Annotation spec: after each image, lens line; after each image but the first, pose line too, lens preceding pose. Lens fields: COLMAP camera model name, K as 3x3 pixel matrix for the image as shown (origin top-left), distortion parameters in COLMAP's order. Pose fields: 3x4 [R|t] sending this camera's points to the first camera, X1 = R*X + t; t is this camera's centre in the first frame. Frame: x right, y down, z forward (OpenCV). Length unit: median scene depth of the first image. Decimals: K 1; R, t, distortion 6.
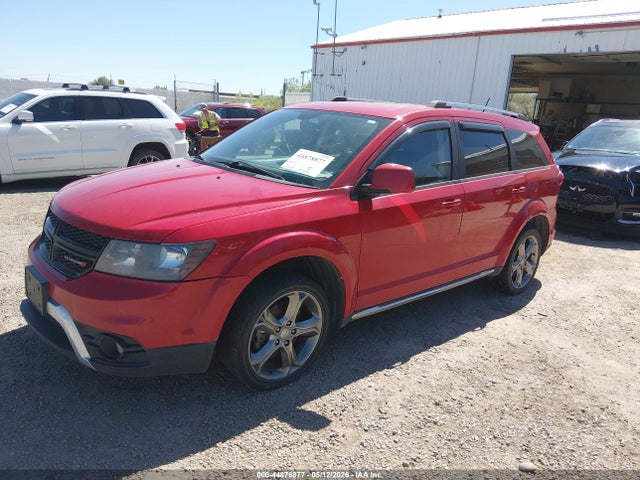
lens RADIAL K [[496.4, 0, 322.5], [0, 496.4, 238.3], [0, 0, 1]] dist [0.046778, -0.068119]
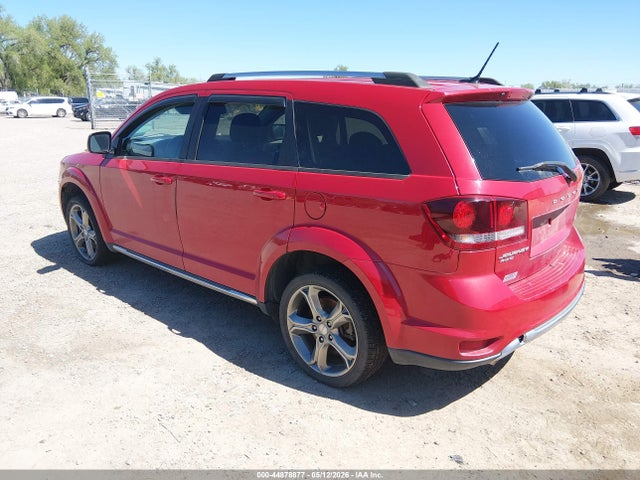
lens RADIAL K [[496.4, 0, 322.7], [0, 496.4, 240.8], [0, 0, 1]] dist [0.046778, -0.068119]
pose [[0.074298, 0.199089, -0.977161, 1.101942], [-0.241099, 0.954387, 0.176117, -0.177639], [0.967652, 0.222508, 0.118909, 1.064491]]
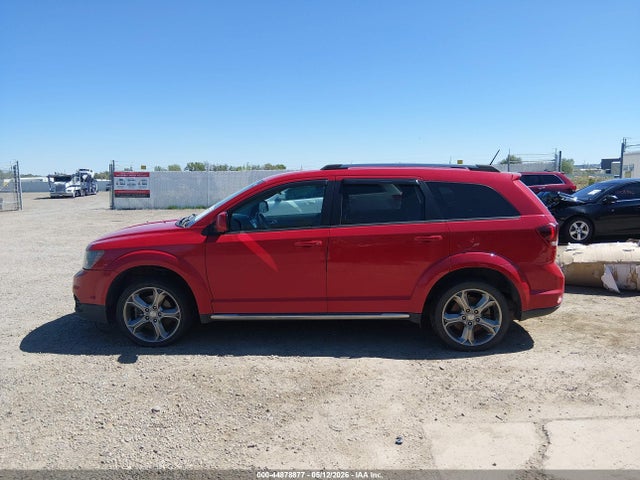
lens RADIAL K [[496.4, 0, 320.2], [0, 496.4, 235.9], [0, 0, 1]] dist [0.046778, -0.068119]
pose [[0.687091, 0.001044, -0.726571, 1.036796], [-0.111593, 0.988286, -0.104109, 0.031345], [0.717951, 0.152612, 0.679159, 0.159195]]
